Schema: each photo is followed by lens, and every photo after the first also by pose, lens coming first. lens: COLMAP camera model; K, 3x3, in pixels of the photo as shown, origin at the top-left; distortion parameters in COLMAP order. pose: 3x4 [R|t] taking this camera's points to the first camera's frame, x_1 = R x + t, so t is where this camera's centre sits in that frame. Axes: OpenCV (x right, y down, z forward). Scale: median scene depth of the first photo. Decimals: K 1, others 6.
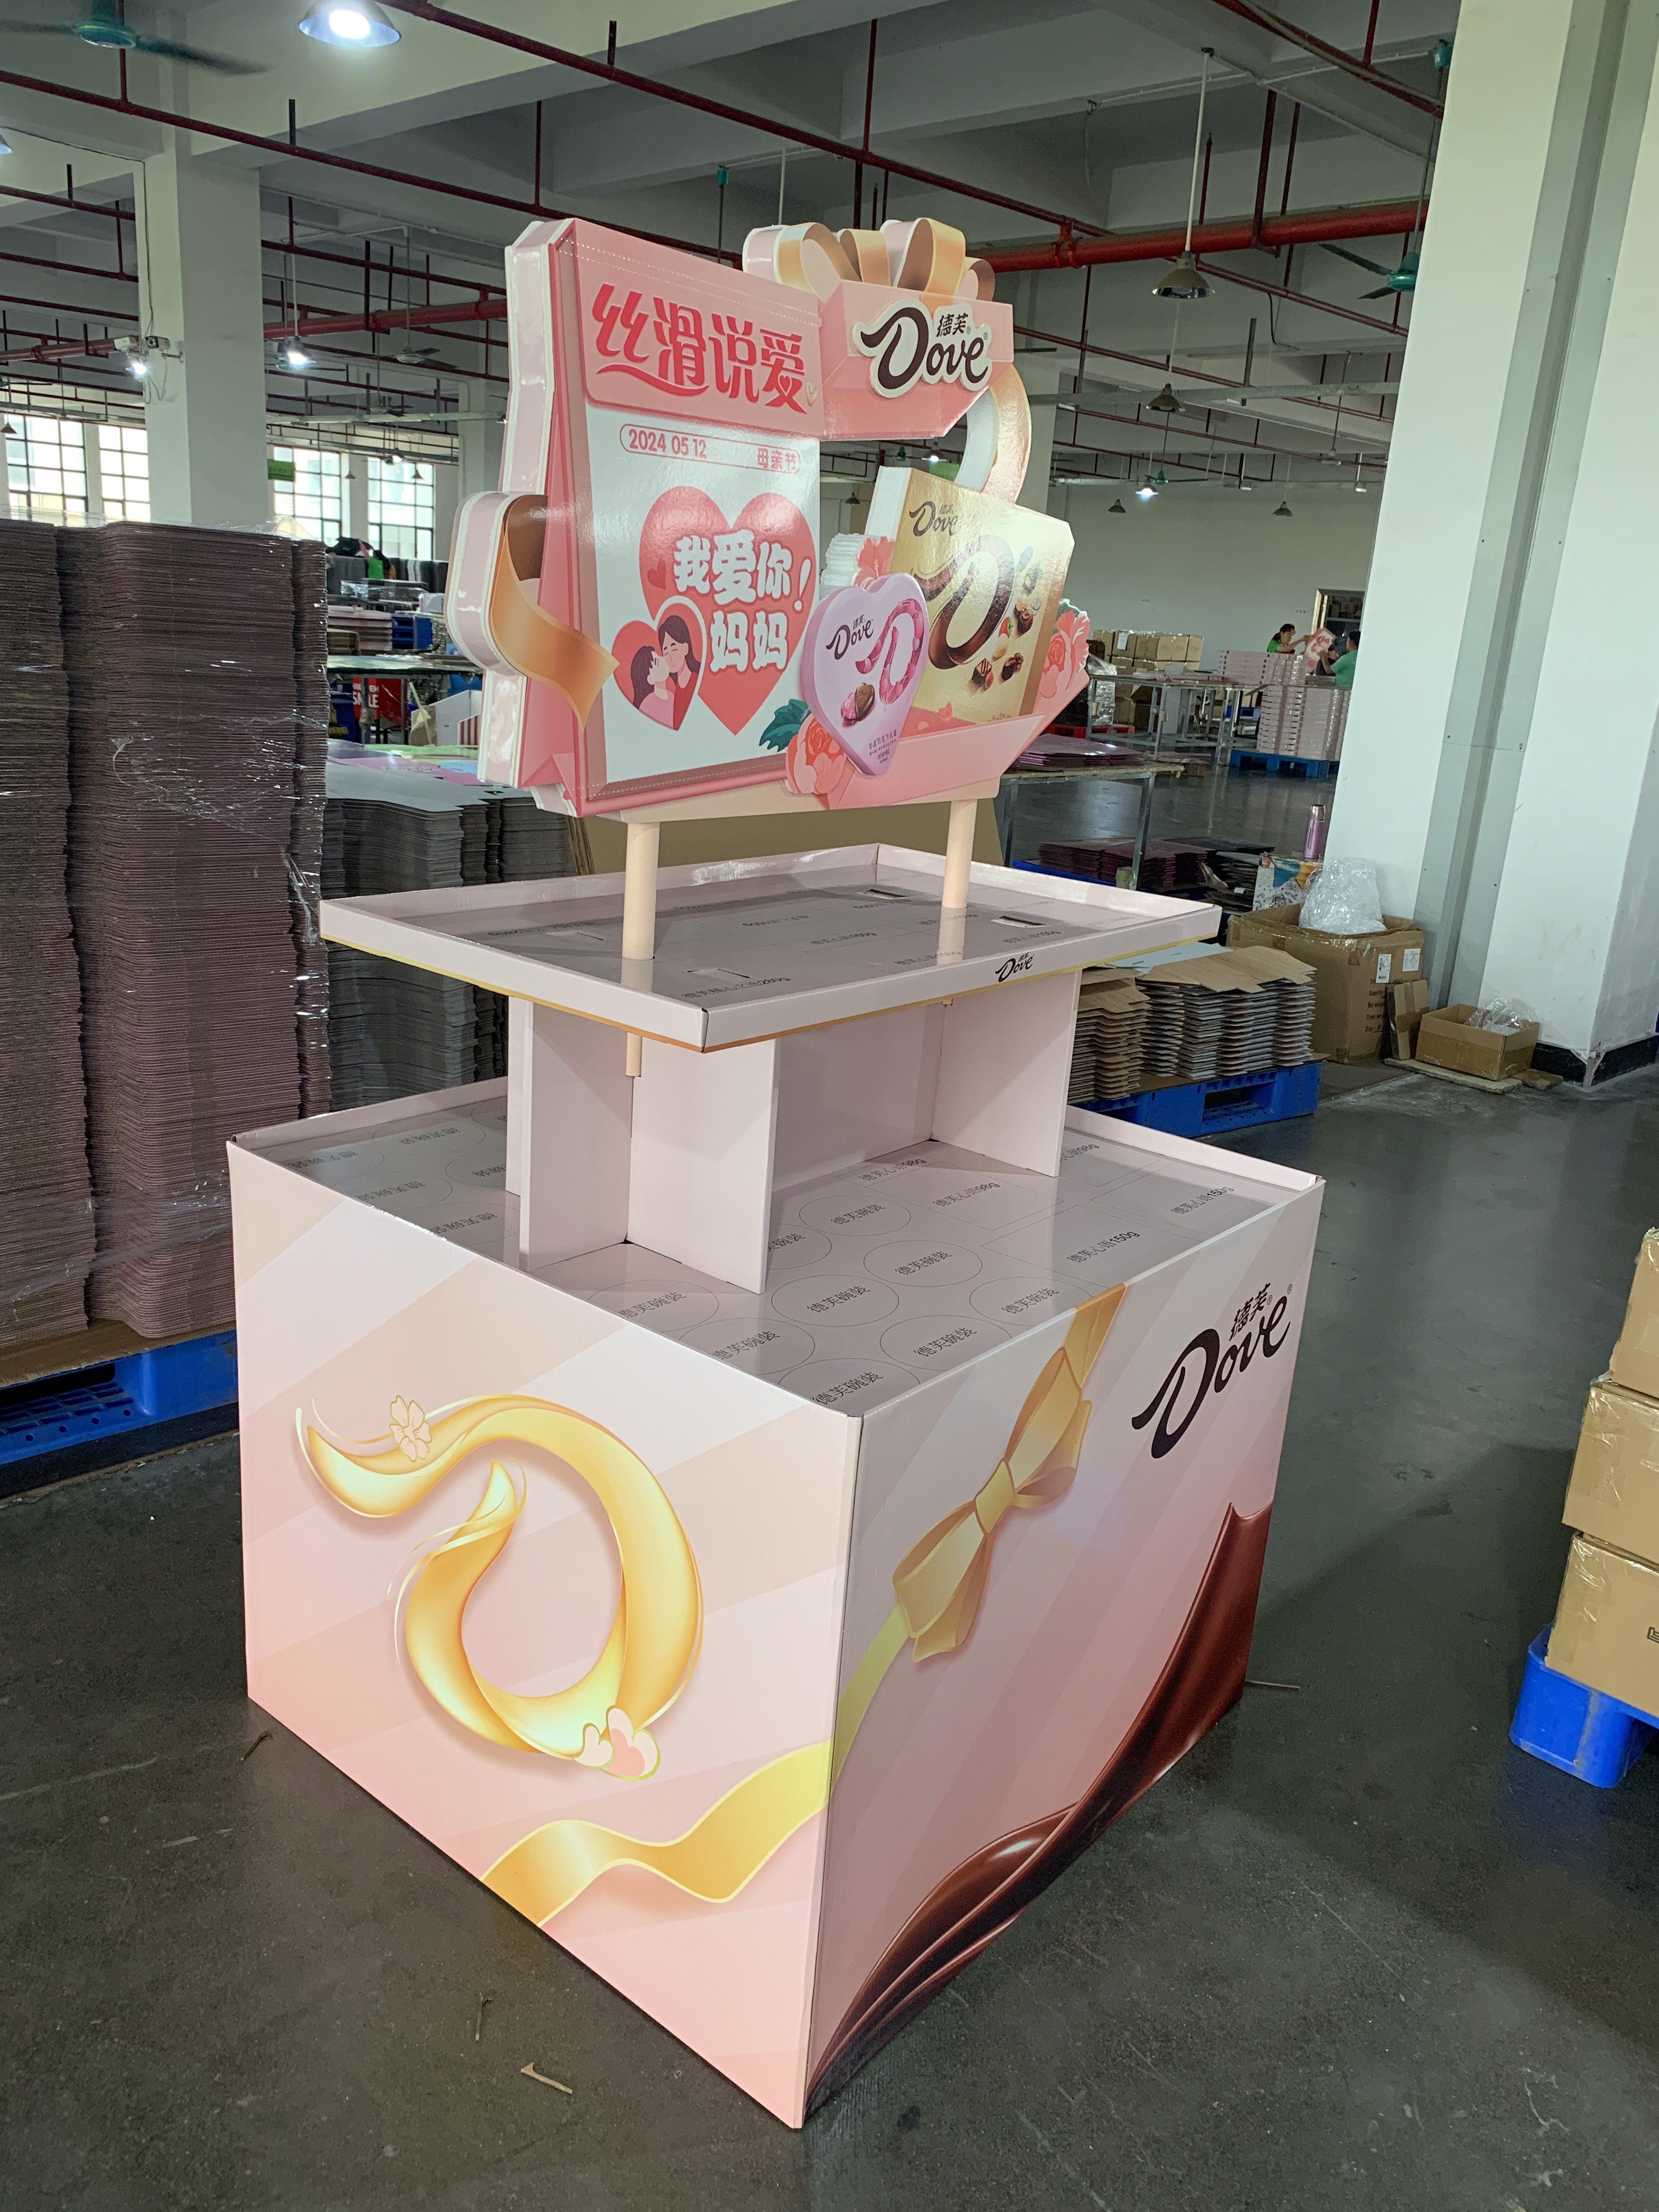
lens RADIAL K [[1753.9, 0, 852.5], [0, 1753.9, 1110.6], [0, 0, 1]] dist [0.036741, -0.036576]
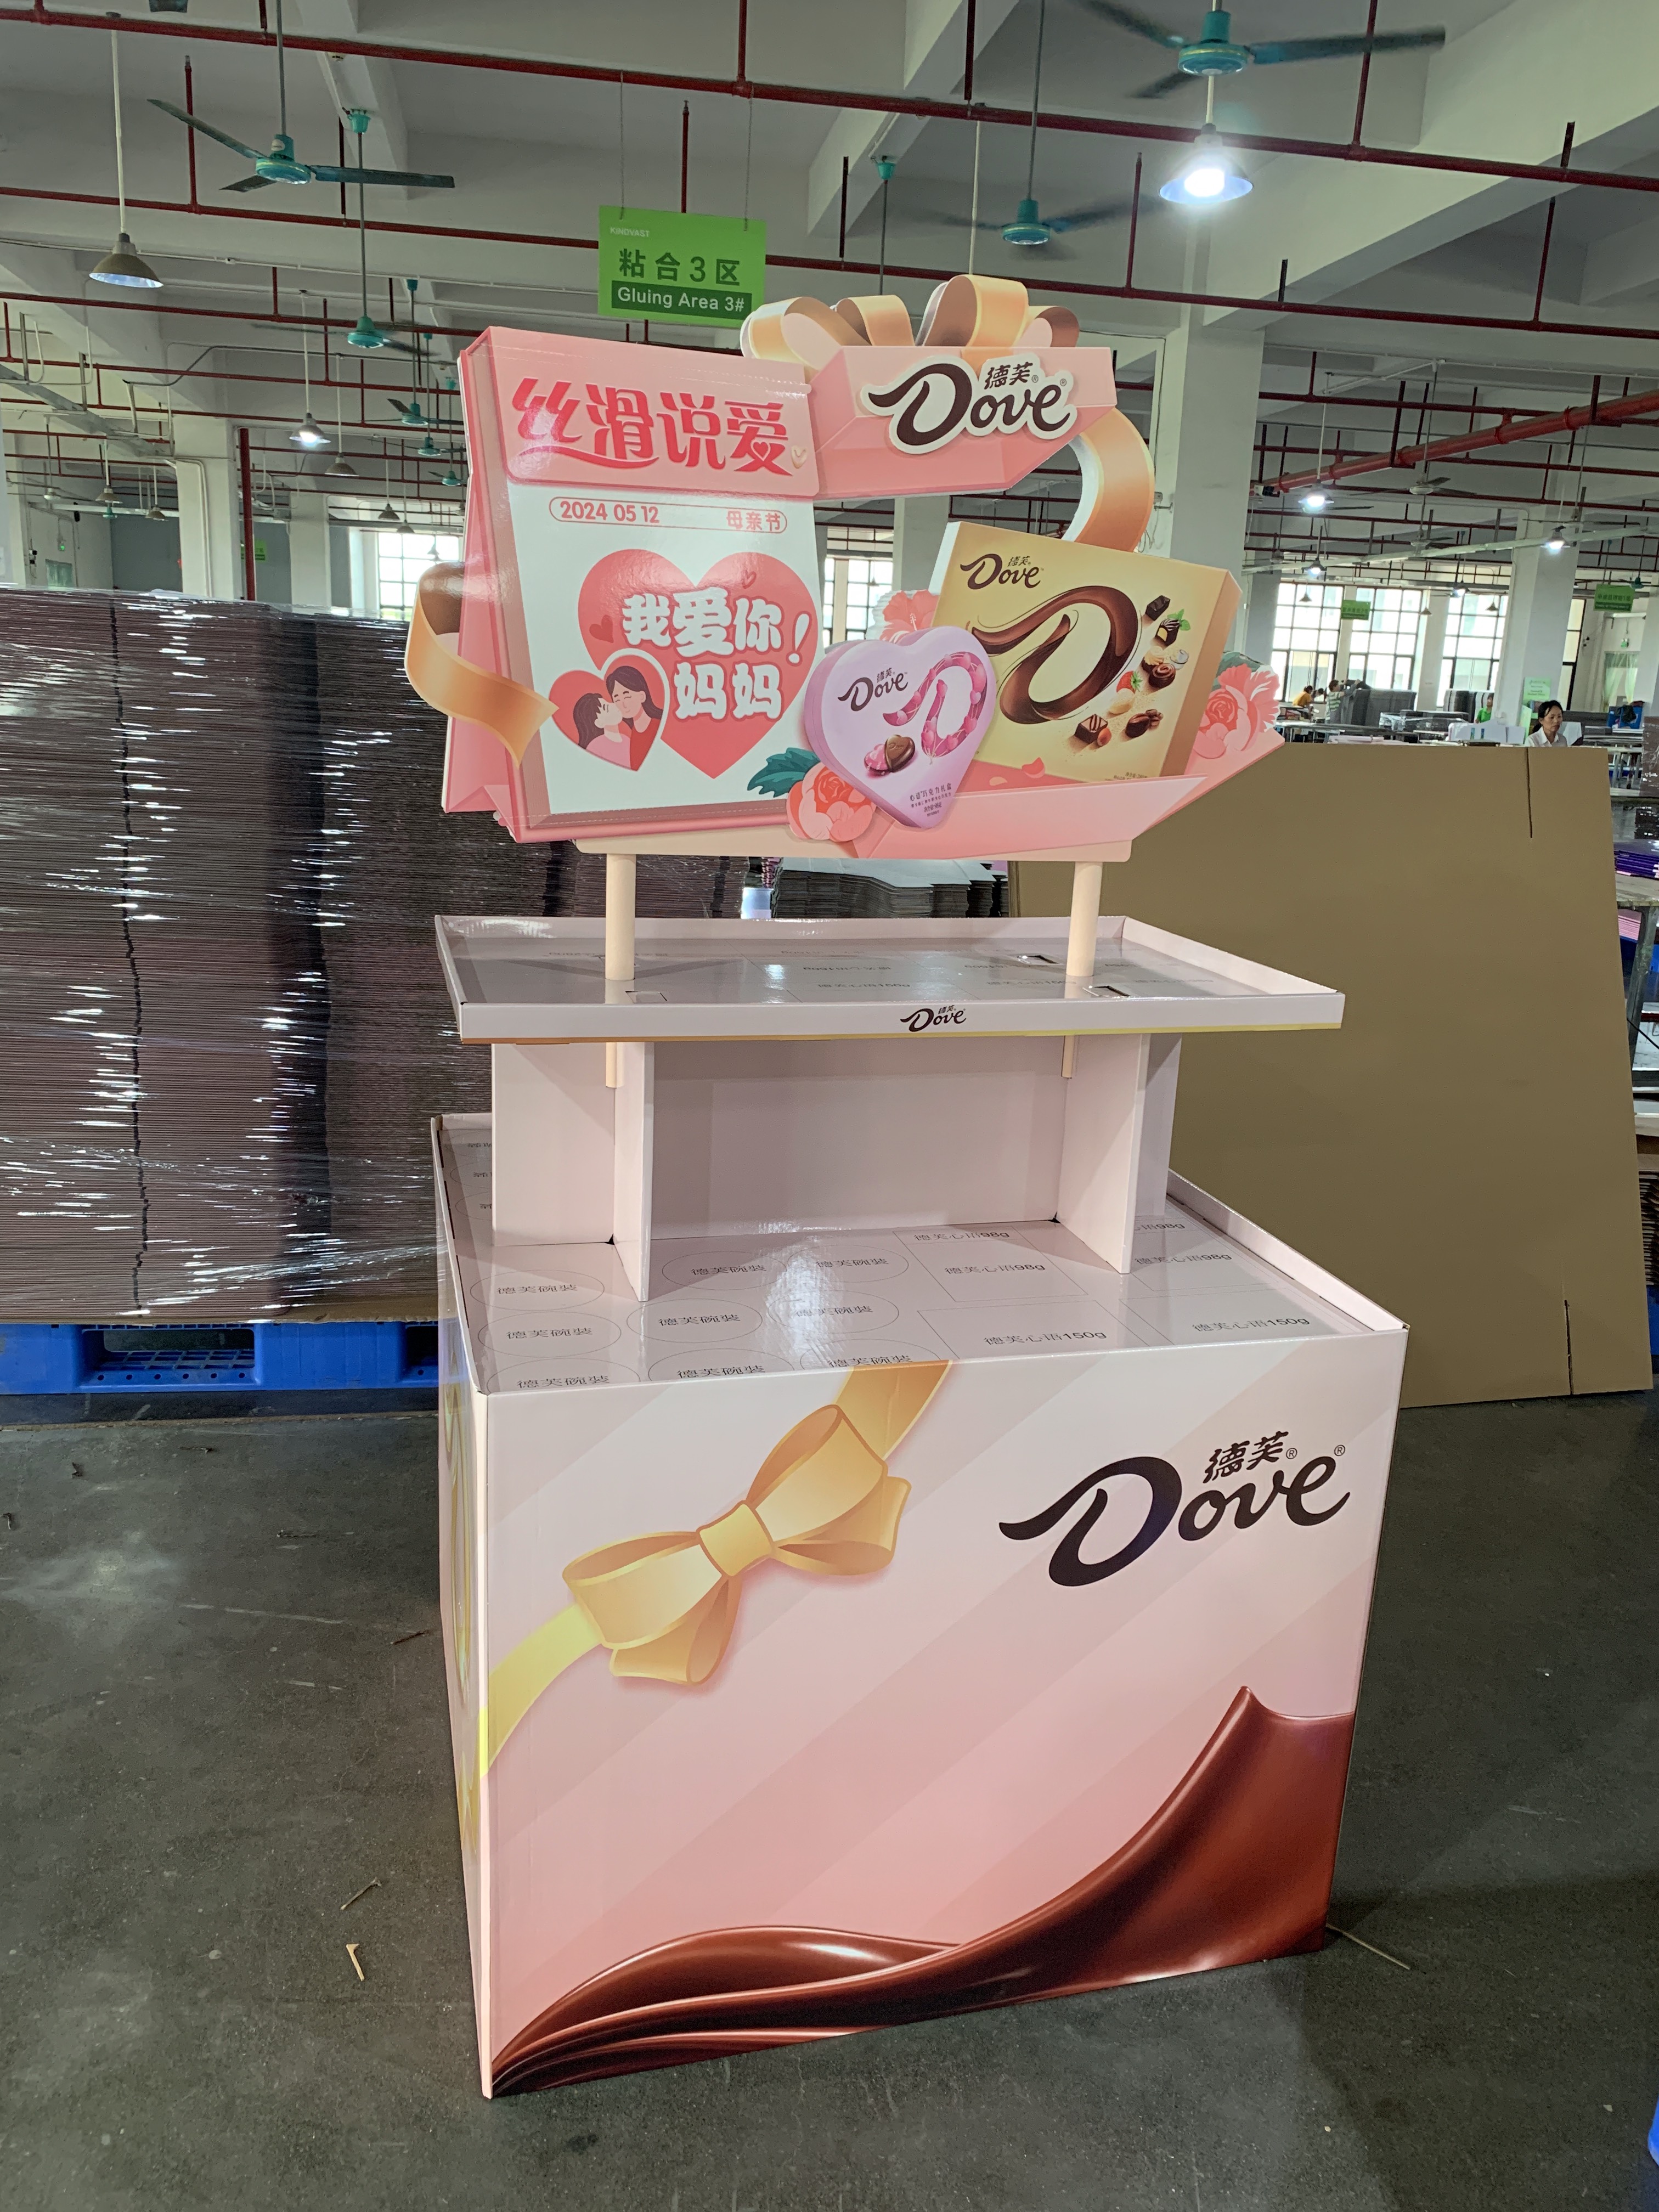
lens RADIAL K [[1753.9, 0, 839.0], [0, 1753.9, 1111.5], [0, 0, 1]] dist [0.036741, -0.036576]
pose [[0.805838, 0.110969, -0.581645, 0.580978], [-0.154492, 0.987662, -0.025609, 0.000696], [0.571627, 0.110497, 0.813039, 0.184254]]
